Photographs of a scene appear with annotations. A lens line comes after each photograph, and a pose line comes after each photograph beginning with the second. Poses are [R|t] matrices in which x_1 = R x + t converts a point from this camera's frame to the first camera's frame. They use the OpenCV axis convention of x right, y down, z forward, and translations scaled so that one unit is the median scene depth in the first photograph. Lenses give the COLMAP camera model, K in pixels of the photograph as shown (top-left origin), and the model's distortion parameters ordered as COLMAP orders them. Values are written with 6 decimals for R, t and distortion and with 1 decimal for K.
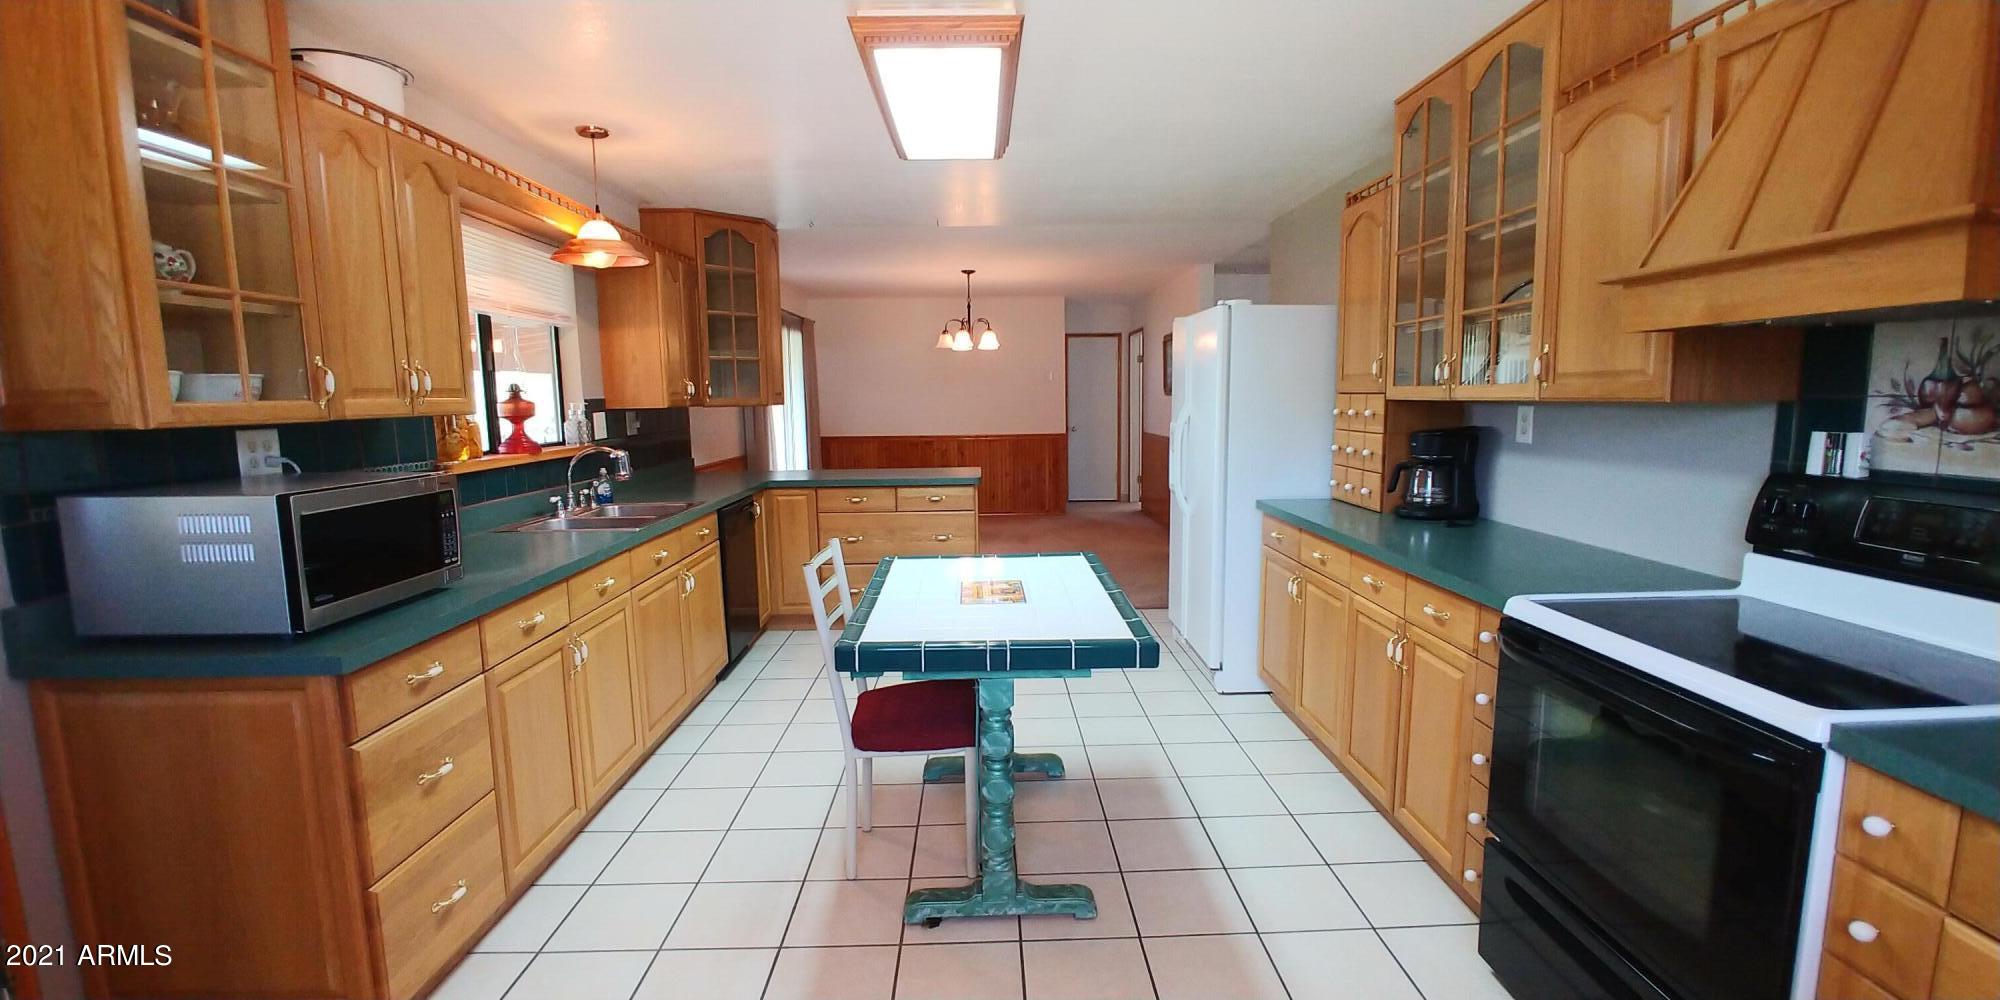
lens RADIAL K [[865.2, 0, 1006.1], [0, 865.2, 510.3], [0, 0, 1]] dist [-0.029294, 0.000171]
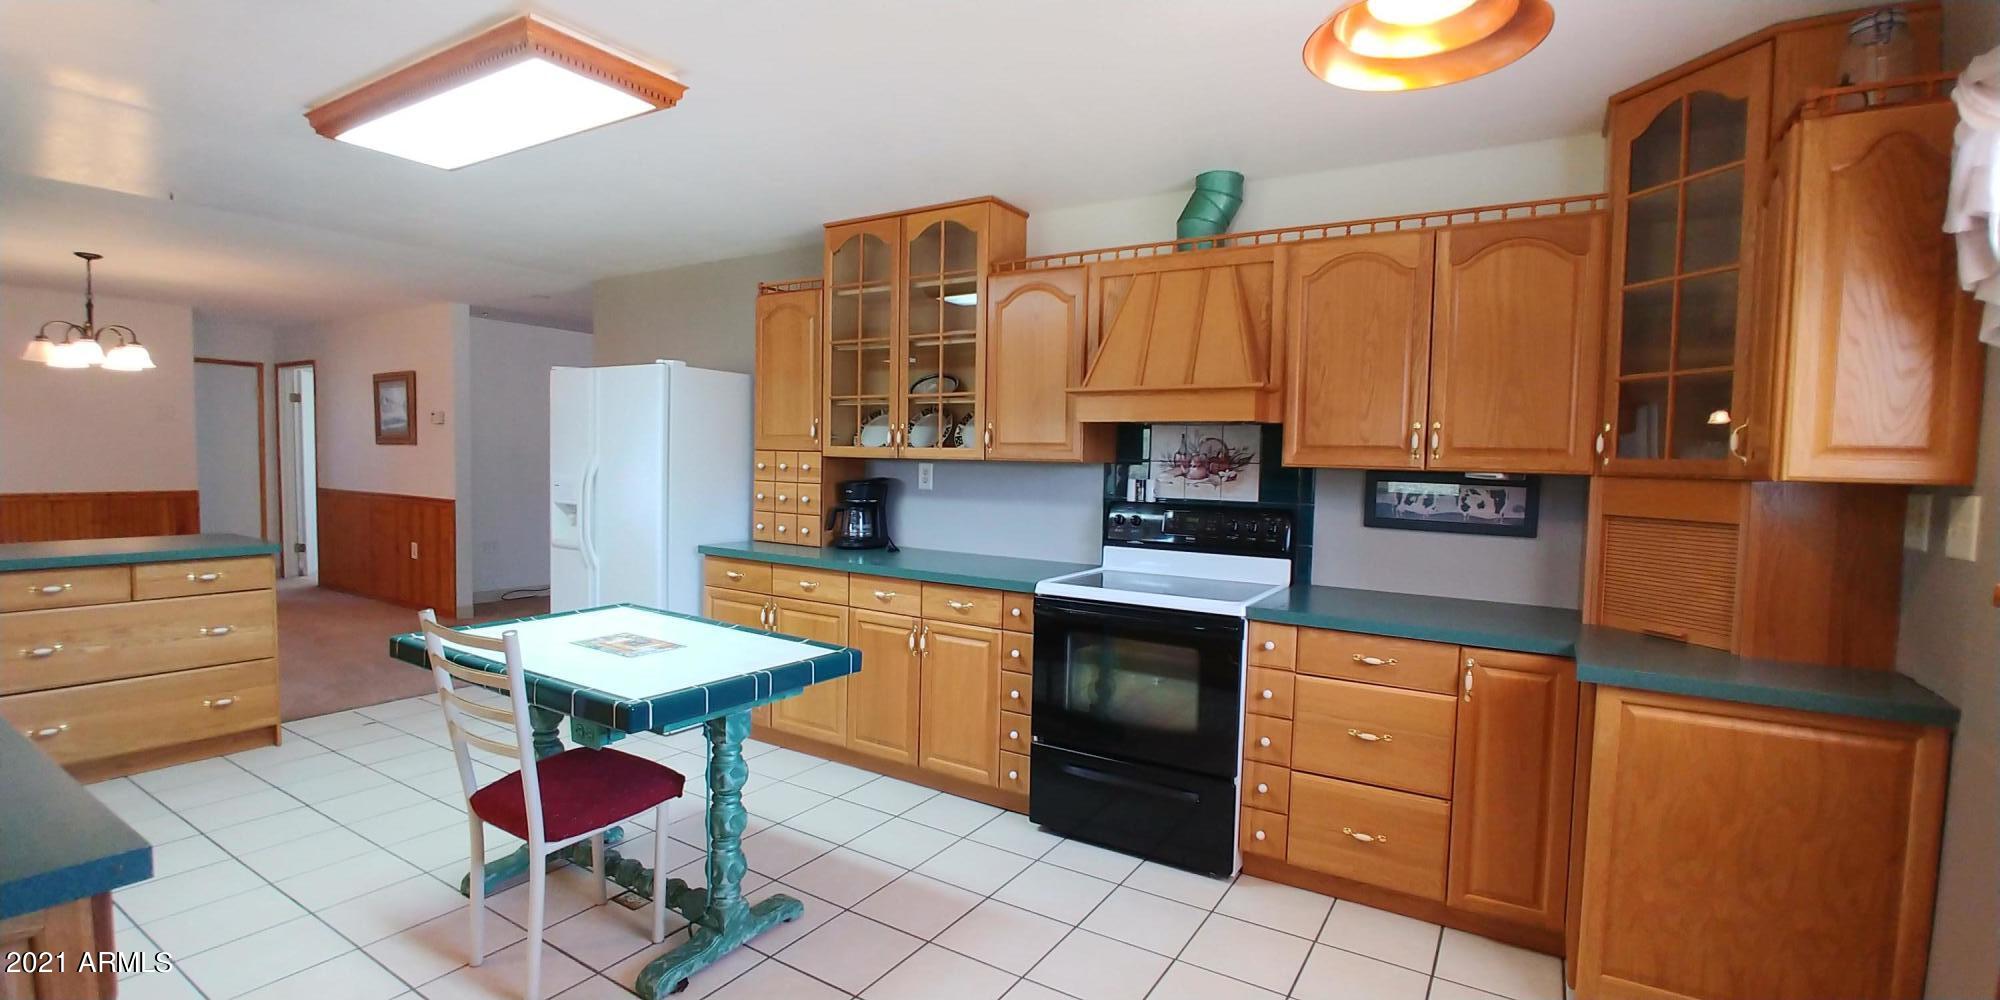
lens RADIAL K [[865.2, 0, 1006.1], [0, 865.2, 510.3], [0, 0, 1]] dist [-0.029294, 0.000171]
pose [[0.548324, -0.020302, 0.836020, -0.519911], [0.078530, 0.996538, -0.027305, 0.005437], [-0.832571, 0.080624, 0.548020, 0.105493]]
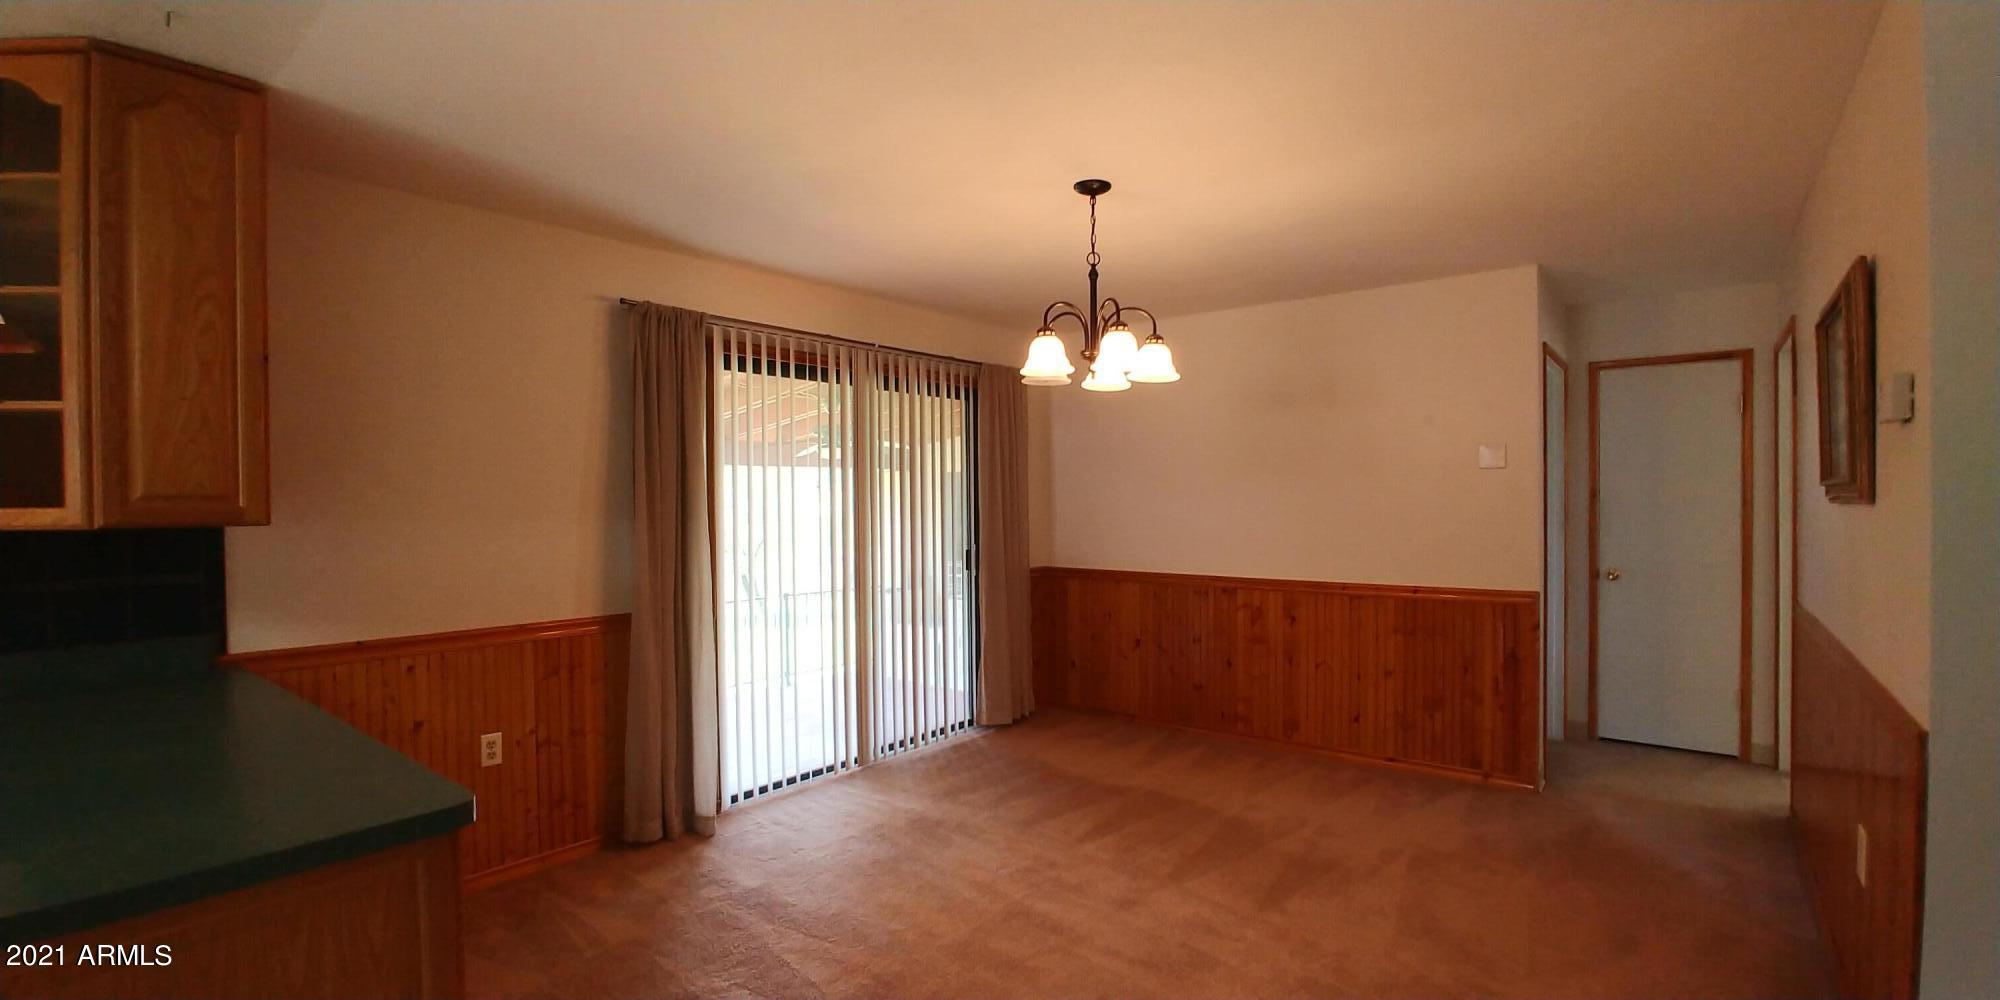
lens RADIAL K [[865.2, 0, 1006.1], [0, 865.2, 510.3], [0, 0, 1]] dist [-0.029294, 0.000171]
pose [[0.758114, 0.014319, -0.651965, 0.474365], [-0.089294, 0.992621, -0.082031, -0.241787], [0.645980, 0.120406, 0.753799, 1.776947]]
